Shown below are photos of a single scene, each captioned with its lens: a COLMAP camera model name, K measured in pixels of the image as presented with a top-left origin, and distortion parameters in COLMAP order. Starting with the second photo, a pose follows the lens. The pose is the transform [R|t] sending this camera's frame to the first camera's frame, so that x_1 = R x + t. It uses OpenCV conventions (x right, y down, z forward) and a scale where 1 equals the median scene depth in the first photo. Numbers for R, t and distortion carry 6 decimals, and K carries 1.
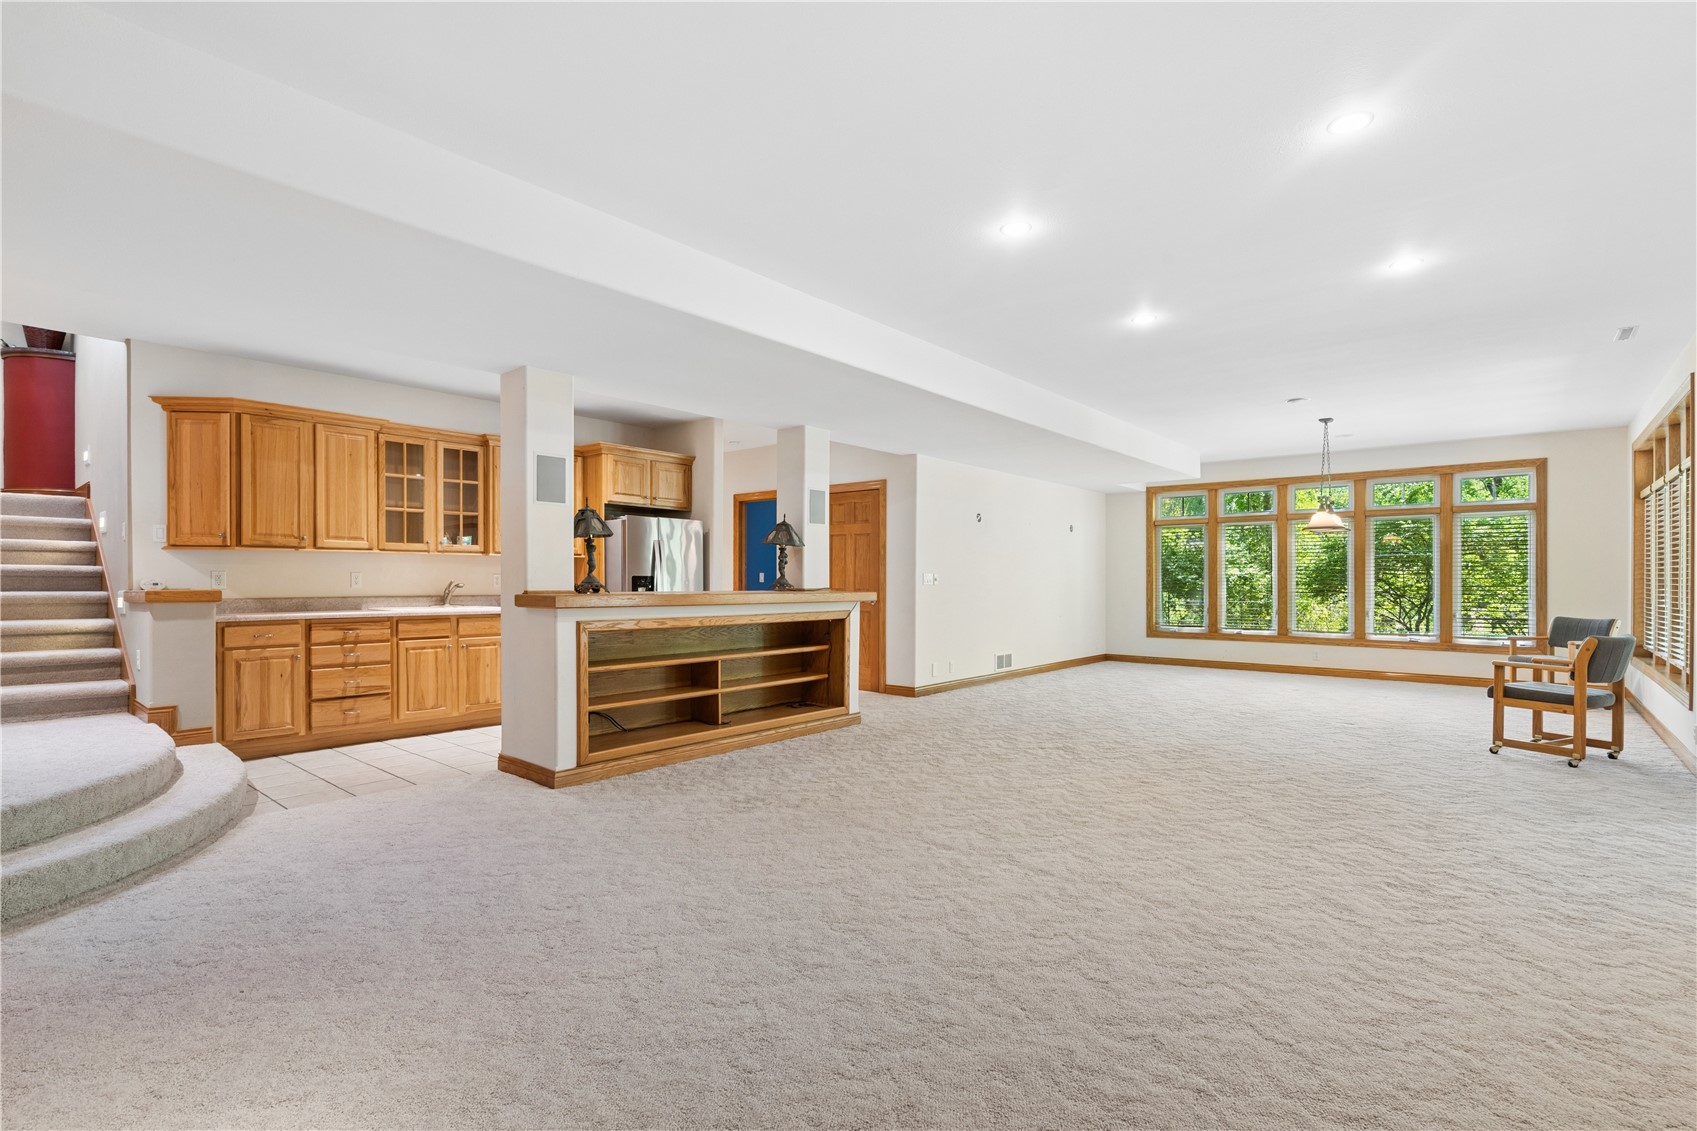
lens RADIAL K [[765.9, 0, 838.0], [0, 765.9, 578.3], [0, 0, 1]] dist [-0.003584, -0.000975]
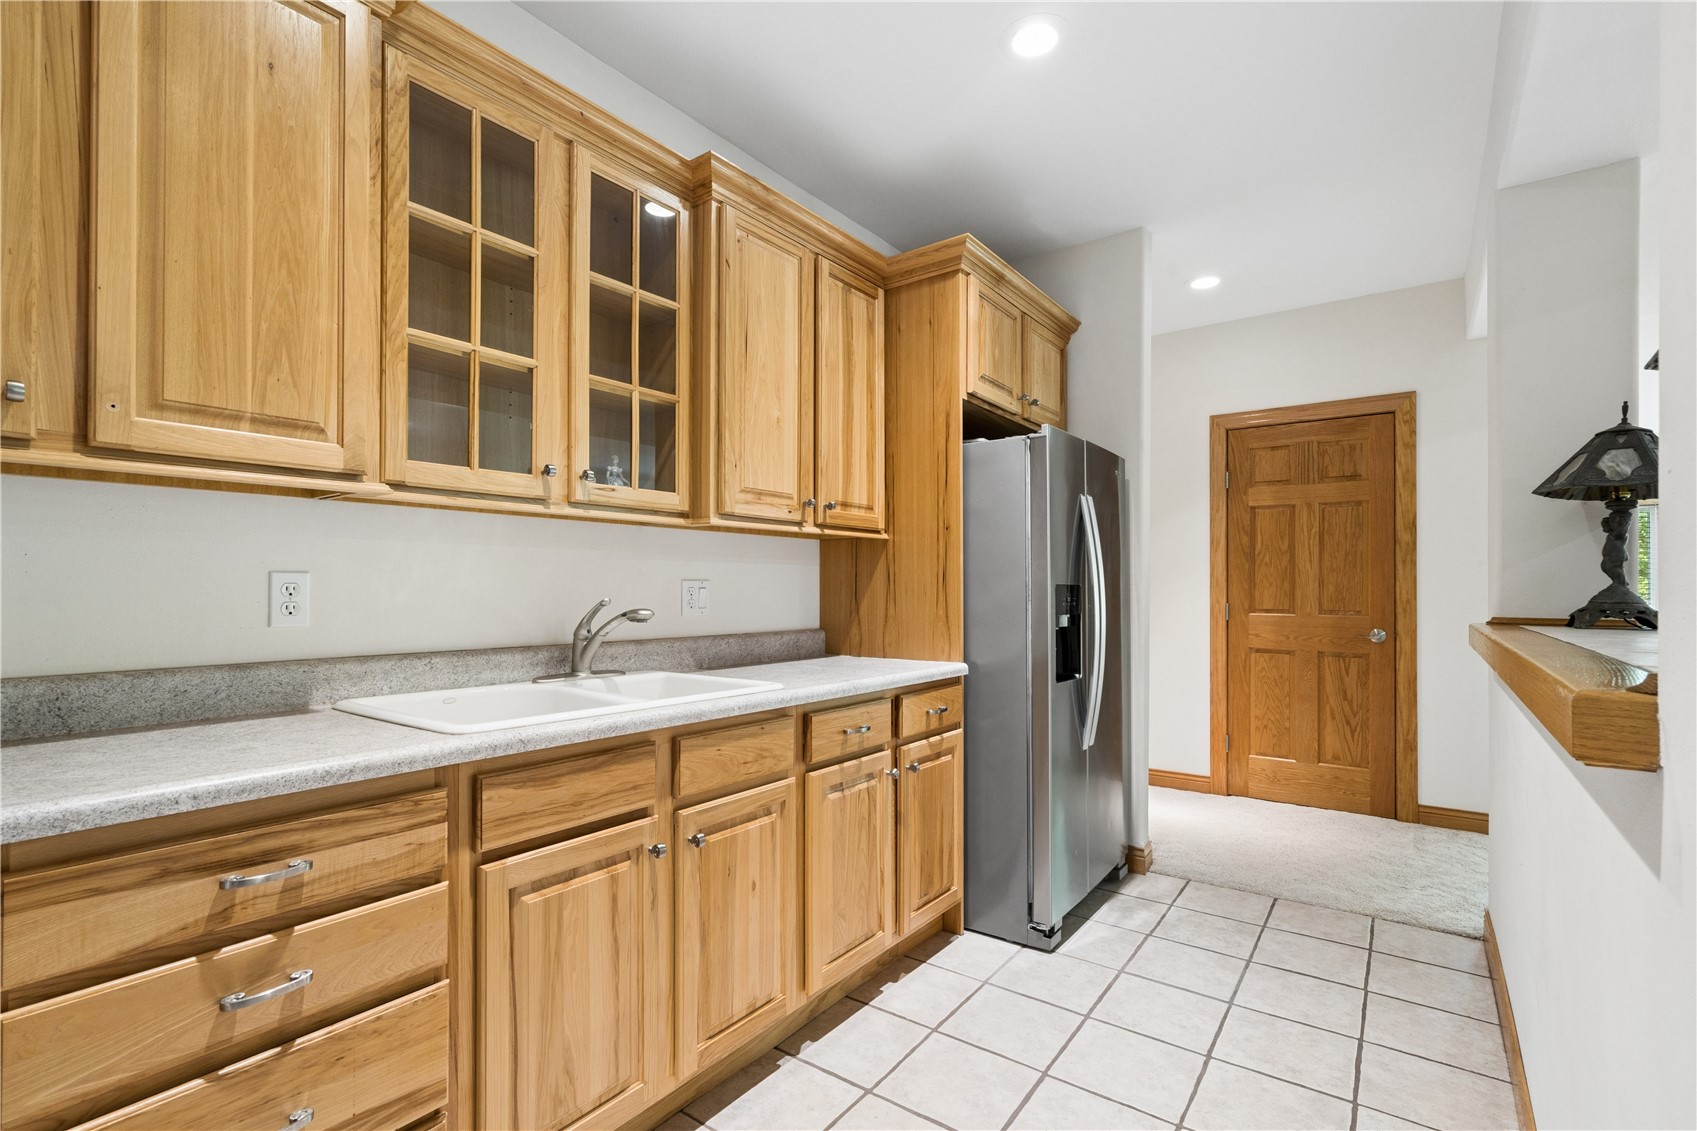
lens RADIAL K [[765.9, 0, 859.0], [0, 765.9, 576.6], [0, 0, 1]] dist [-0.003584, -0.000975]
pose [[0.997155, 0.003225, 0.075308, -0.351393], [-0.002420, 0.999939, -0.010779, -0.002611], [-0.075338, 0.010566, 0.997102, 0.558424]]
